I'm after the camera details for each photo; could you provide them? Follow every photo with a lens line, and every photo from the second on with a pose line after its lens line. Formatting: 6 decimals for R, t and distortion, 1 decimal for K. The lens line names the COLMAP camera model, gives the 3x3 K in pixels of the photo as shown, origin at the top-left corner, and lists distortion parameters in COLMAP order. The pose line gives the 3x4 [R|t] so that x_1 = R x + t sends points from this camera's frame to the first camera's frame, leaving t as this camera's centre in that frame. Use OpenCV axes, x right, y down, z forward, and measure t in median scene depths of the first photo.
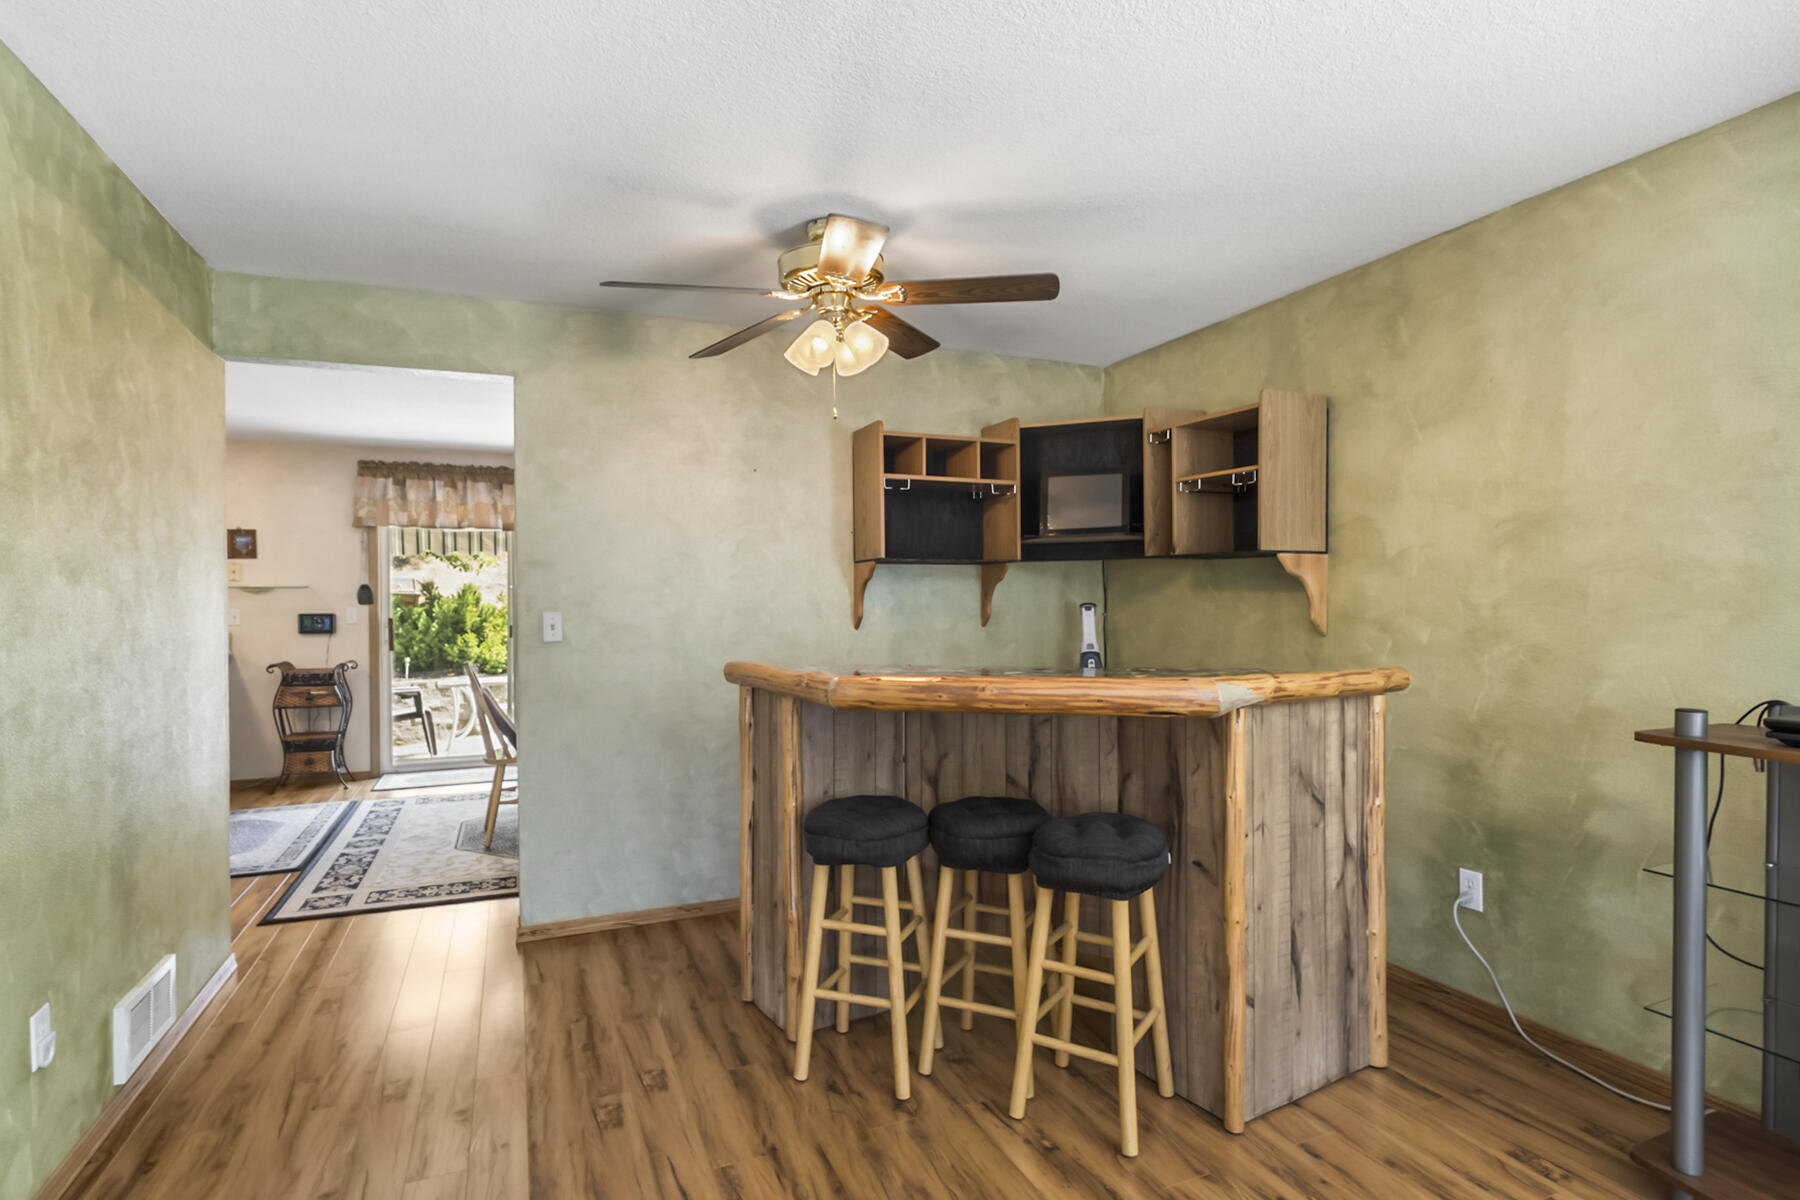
lens RADIAL K [[912.6, 0, 898.5], [0, 912.6, 607.8], [0, 0, 1]] dist [-0.017311, 0.006537]
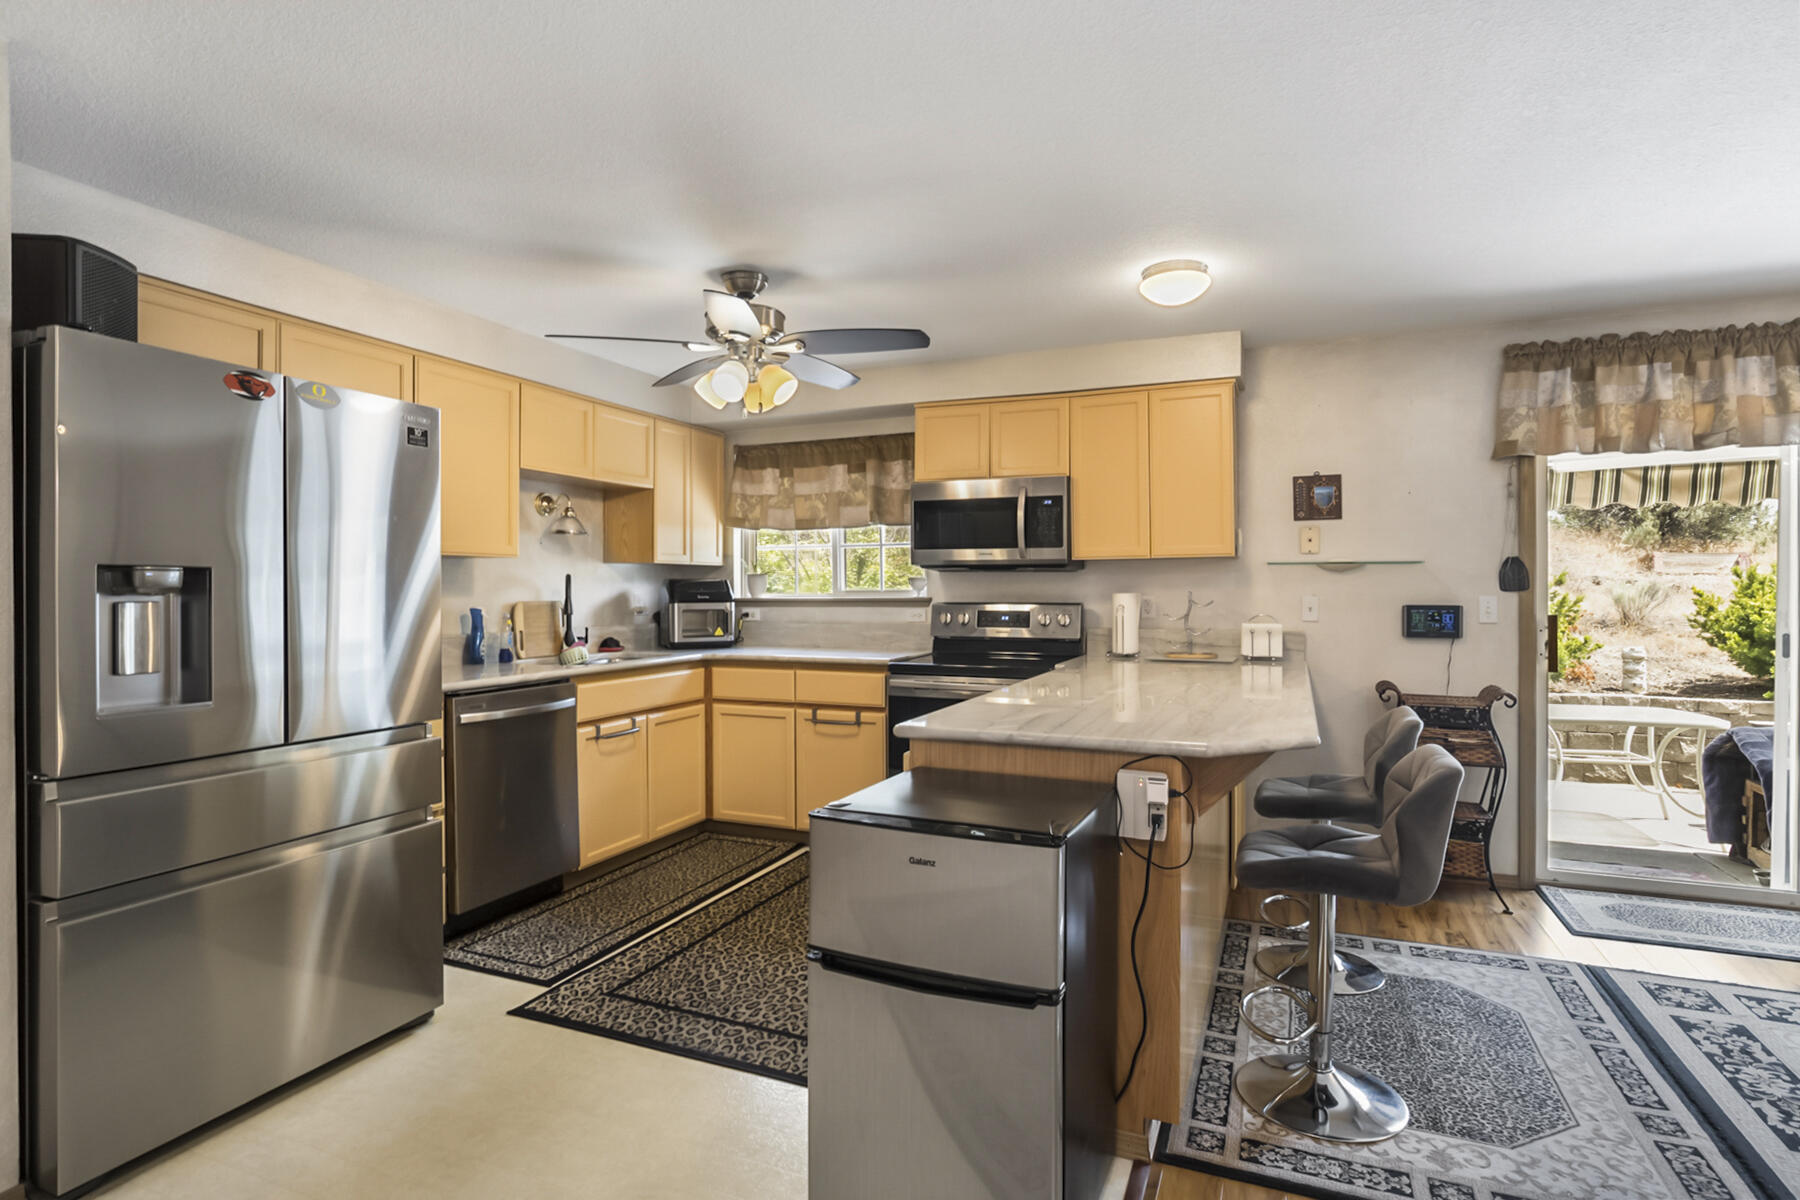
lens RADIAL K [[912.6, 0, 903.2], [0, 912.6, 589.9], [0, 0, 1]] dist [-0.017311, 0.006537]
pose [[0.703333, 0.006532, -0.710831, -0.450190], [-0.010901, 0.999939, -0.001598, 0.000839], [0.710777, 0.008873, 0.703361, 0.310188]]
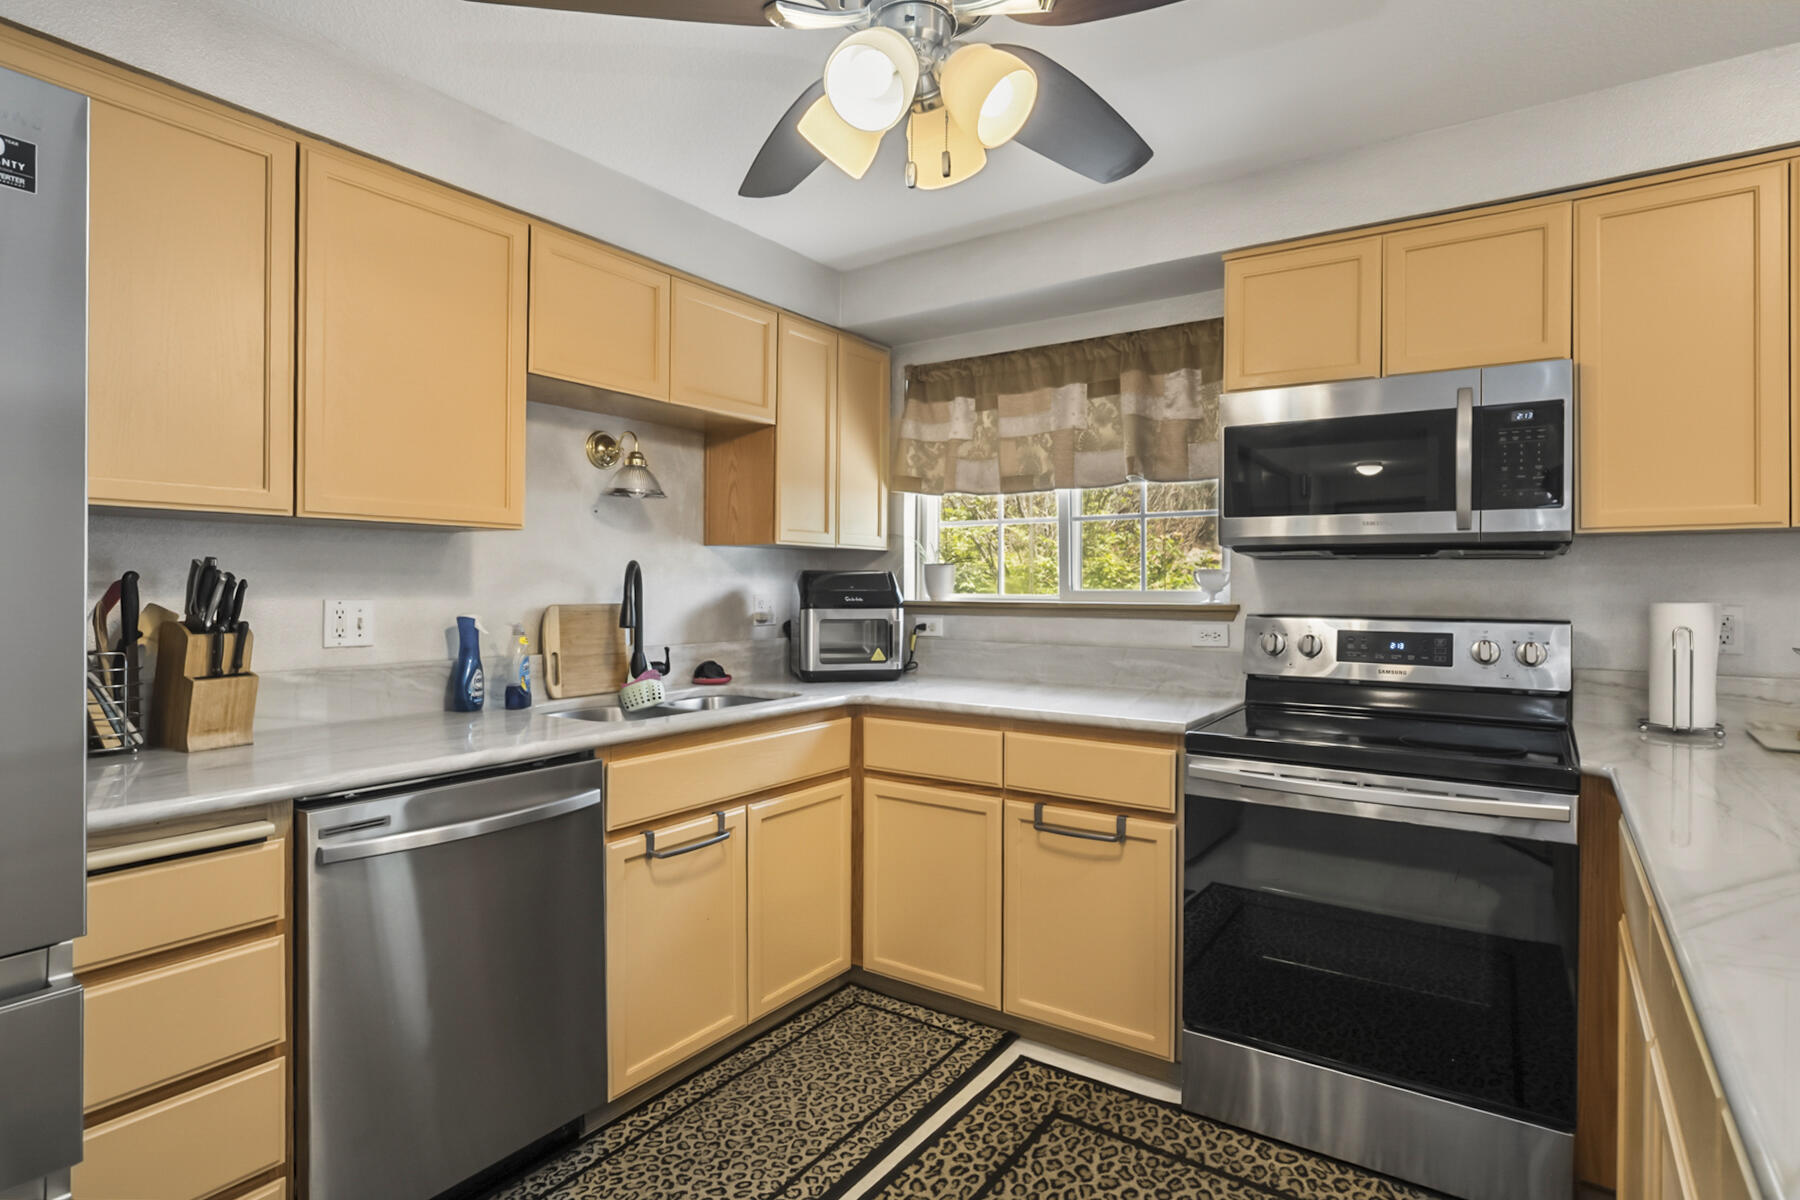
lens RADIAL K [[912.6, 0, 895.2], [0, 912.6, 586.8], [0, 0, 1]] dist [-0.017311, 0.006537]
pose [[0.540269, 0.011317, -0.841417, -0.690761], [-0.018925, 0.999820, 0.001296, -0.000178], [0.841280, 0.015224, 0.540386, 0.483889]]
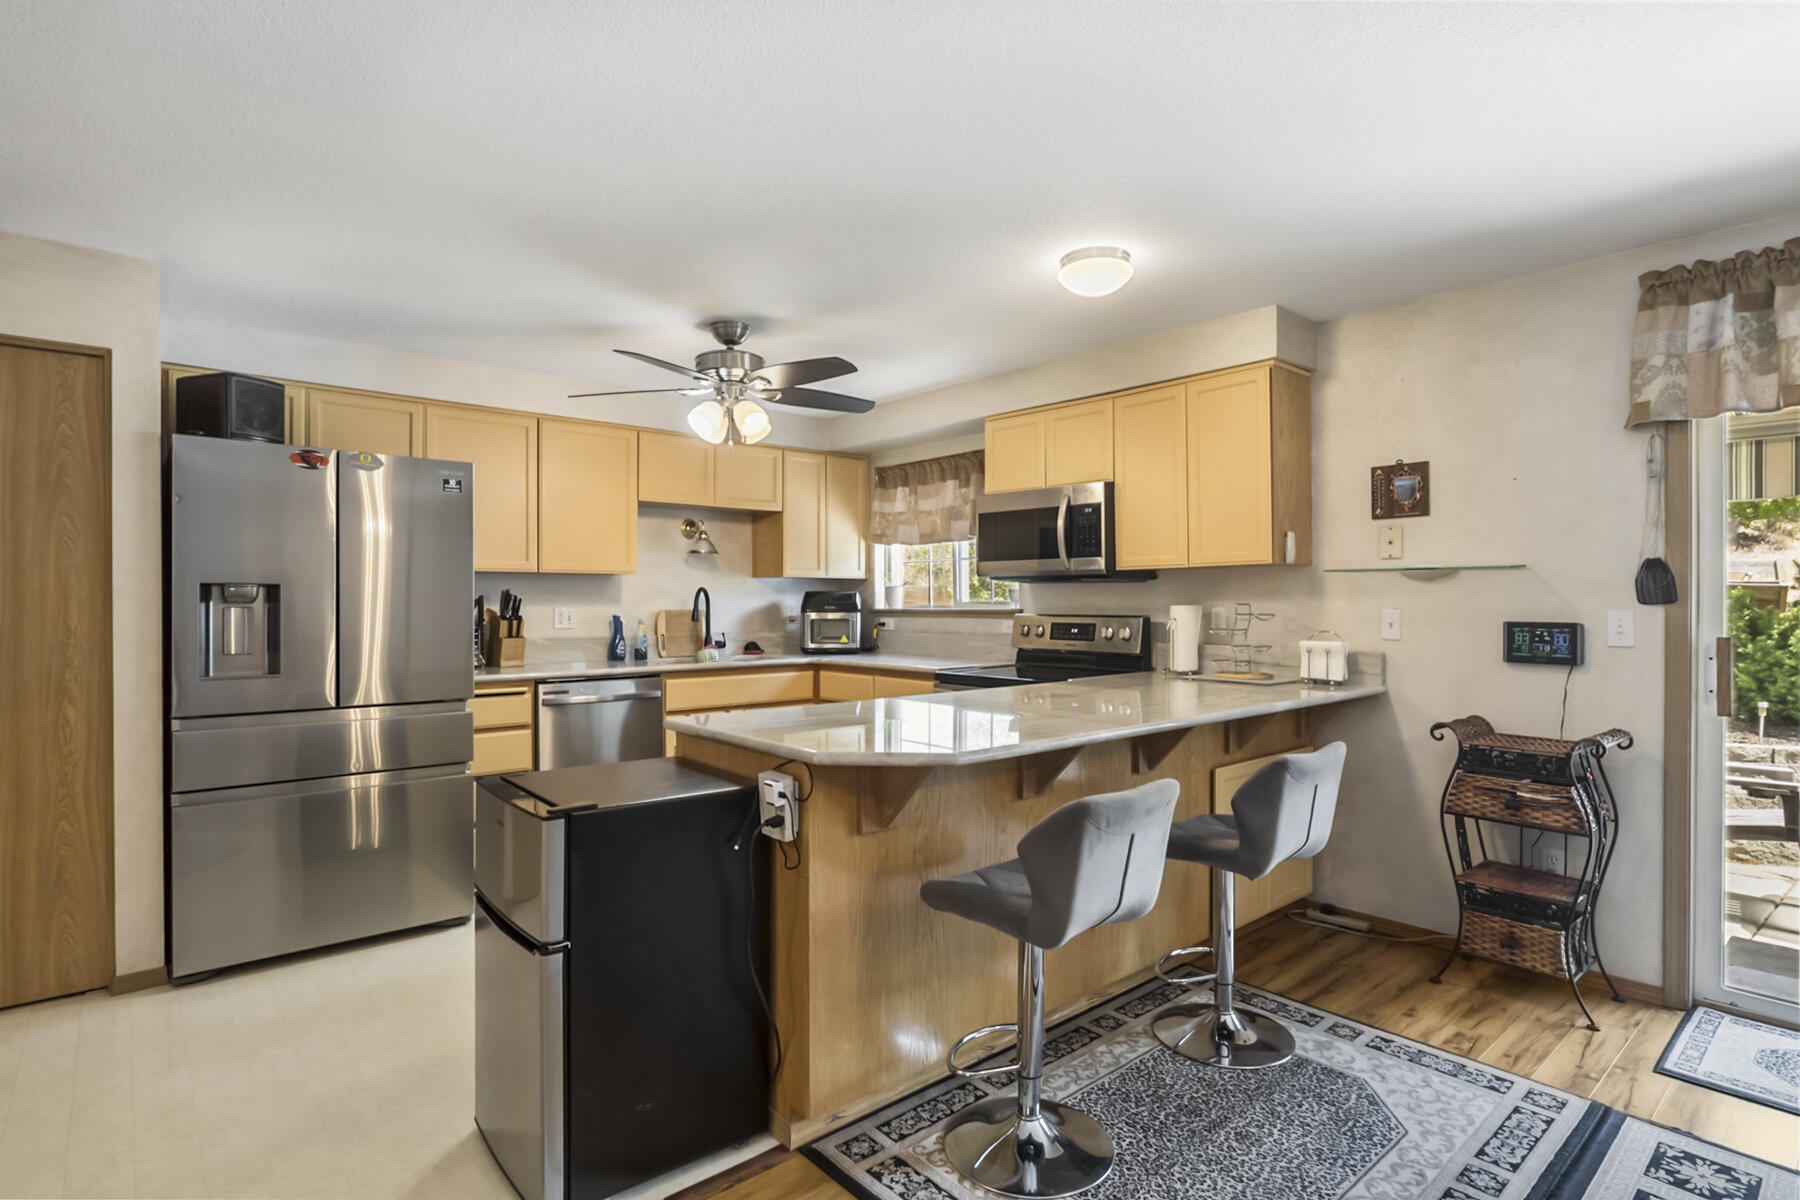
lens RADIAL K [[912.6, 0, 909.3], [0, 912.6, 604.3], [0, 0, 1]] dist [-0.017311, 0.006537]
pose [[0.319050, 0.010544, -0.947679, -0.291631], [-0.012732, 0.999896, 0.006839, -0.002042], [0.947652, 0.009884, 0.319151, 0.524663]]
